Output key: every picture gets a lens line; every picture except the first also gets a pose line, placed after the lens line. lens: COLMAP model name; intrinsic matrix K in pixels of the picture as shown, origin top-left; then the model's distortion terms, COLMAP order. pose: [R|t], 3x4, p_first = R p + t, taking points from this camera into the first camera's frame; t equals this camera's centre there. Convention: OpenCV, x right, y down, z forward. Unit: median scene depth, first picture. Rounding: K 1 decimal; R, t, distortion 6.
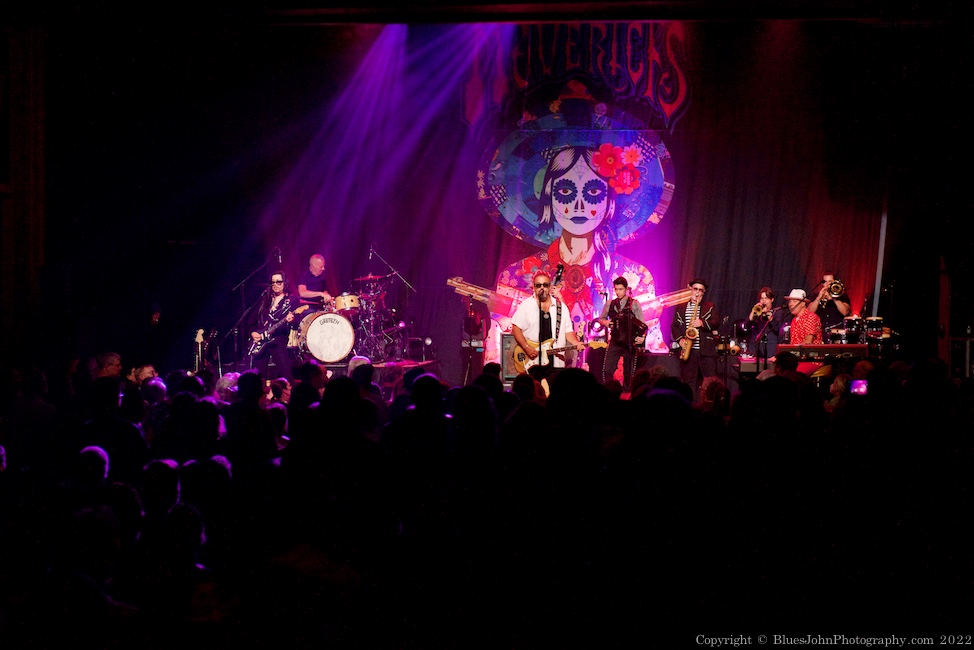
lens RADIAL K [[2033.4, 0, 480.7], [0, 2033.4, 319.8], [0, 0, 1]] dist [0.244571, 0.000000]
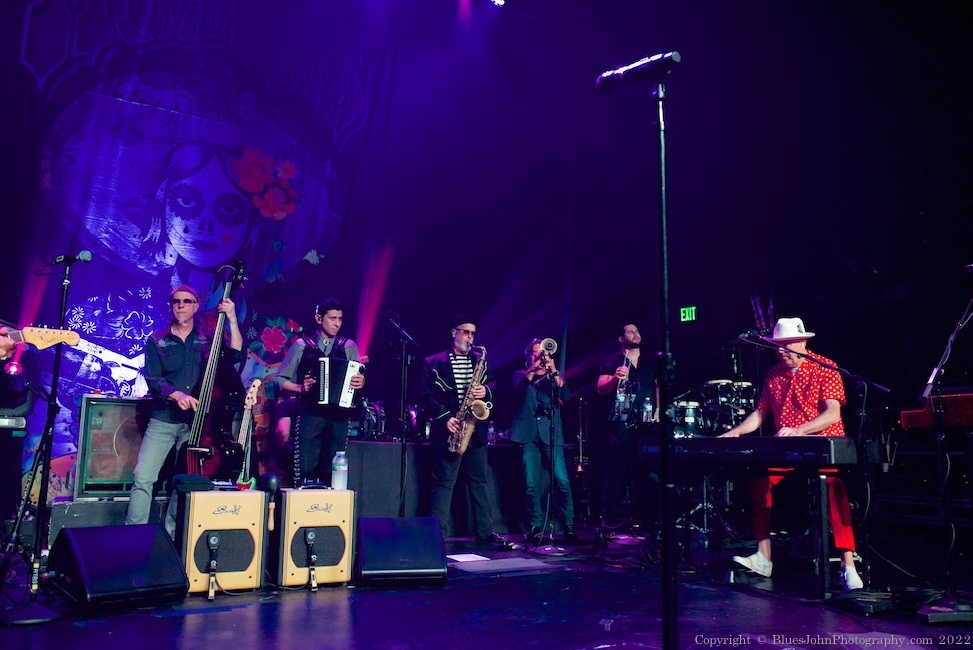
lens RADIAL K [[765.8, 0, 479.4], [0, 765.8, 324.0], [0, 0, 1]] dist [-0.038187, 0.017645]
pose [[0.819537, 0.103203, 0.563656, -0.017059], [-0.007135, 0.985410, -0.170050, 0.019408], [-0.572982, 0.135341, 0.808316, 0.746098]]
